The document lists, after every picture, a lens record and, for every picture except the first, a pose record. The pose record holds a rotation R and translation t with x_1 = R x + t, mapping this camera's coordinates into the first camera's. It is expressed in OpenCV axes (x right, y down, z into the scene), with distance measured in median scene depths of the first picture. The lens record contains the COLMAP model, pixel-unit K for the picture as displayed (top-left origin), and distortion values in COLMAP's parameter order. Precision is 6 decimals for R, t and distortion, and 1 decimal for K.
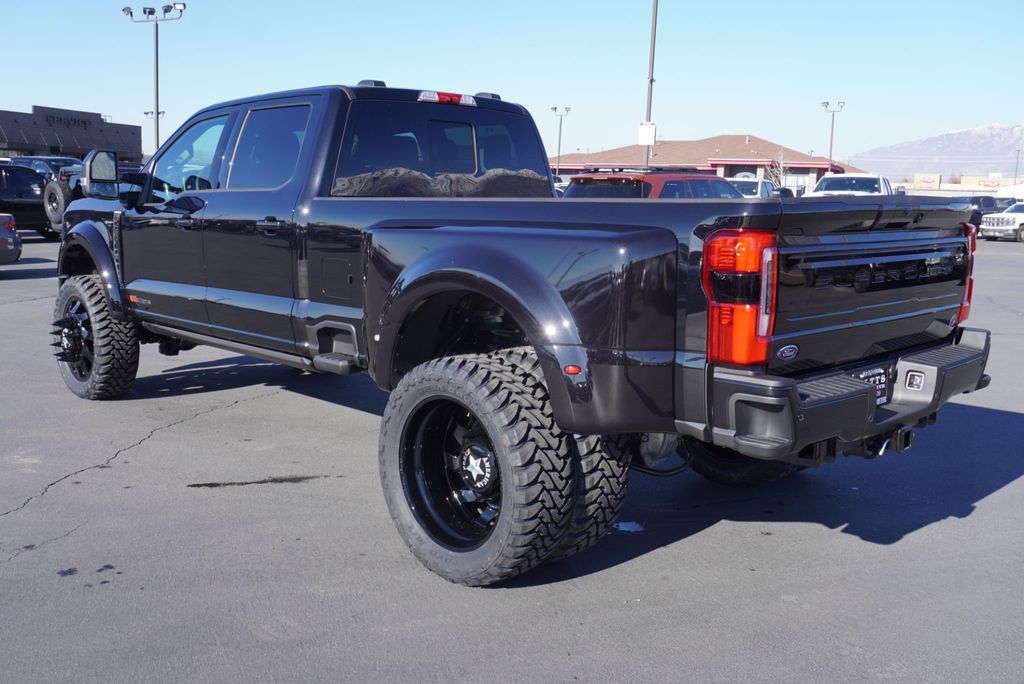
lens RADIAL K [[1005.6, 0, 507.5], [0, 1005.6, 339.5], [0, 0, 1]] dist [0.015021, 0.000000]
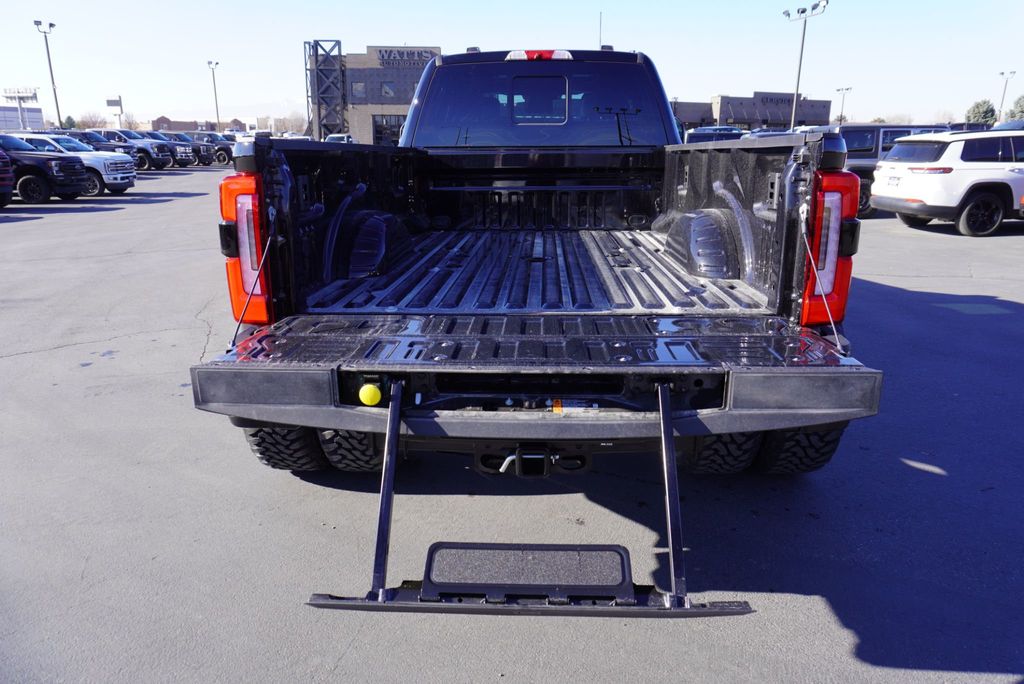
lens RADIAL K [[679.8, 0, 517.4], [0, 679.8, 343.7], [0, 0, 1]] dist [-0.031931, 0.026219]
pose [[0.673386, 0.180862, -0.716826, 0.521903], [-0.085171, 0.982136, 0.167792, -0.050704], [0.734368, -0.051936, 0.676762, 0.466009]]
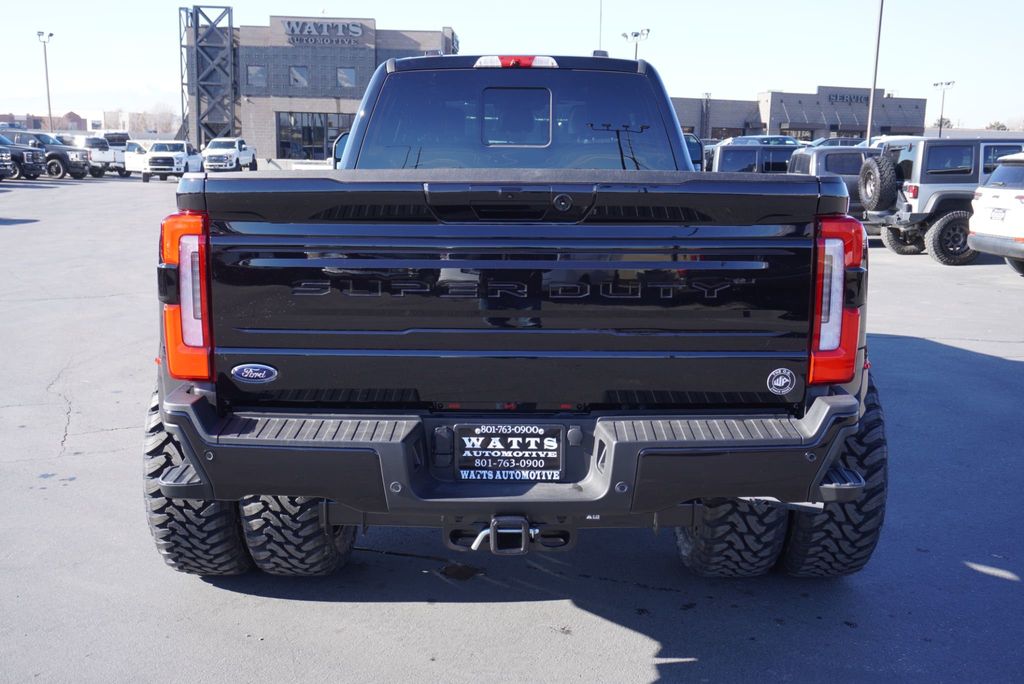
lens RADIAL K [[1005.6, 0, 517.9], [0, 1005.6, 352.9], [0, 0, 1]] dist [0.015021, 0.000000]
pose [[0.698560, 0.118914, -0.705602, 0.607935], [-0.093560, 0.992808, 0.074690, -0.050596], [0.709409, 0.013841, 0.704662, 0.379795]]
